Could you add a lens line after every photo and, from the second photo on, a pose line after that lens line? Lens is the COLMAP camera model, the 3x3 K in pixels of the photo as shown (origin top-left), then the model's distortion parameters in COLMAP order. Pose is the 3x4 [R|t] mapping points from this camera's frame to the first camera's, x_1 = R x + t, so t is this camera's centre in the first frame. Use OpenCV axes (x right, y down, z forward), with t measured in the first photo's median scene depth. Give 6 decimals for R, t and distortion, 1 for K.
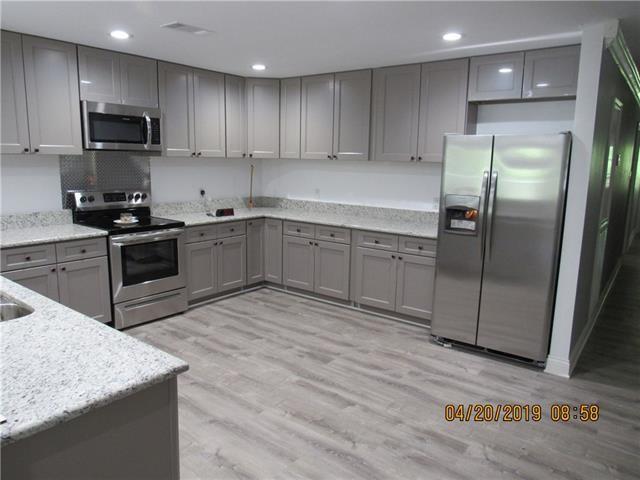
lens RADIAL K [[457.0, 0, 320.0], [0, 457.0, 240.0], [0, 0, 1]] dist [0.025623, -0.000795]
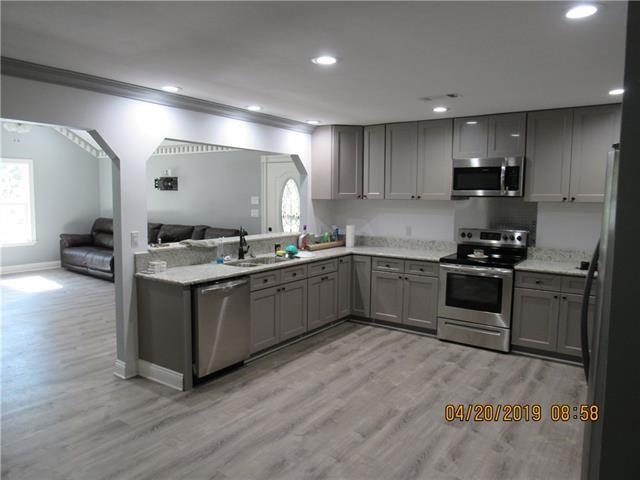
lens RADIAL K [[468.9, 0, 320.0], [0, 468.9, 240.0], [0, 0, 1]] dist [-0.014395, -0.003235]
pose [[0.032102, 0.072838, -0.996827, 0.807451], [-0.186549, 0.980252, 0.065620, -0.090307], [0.981921, 0.183851, 0.045056, 0.585158]]
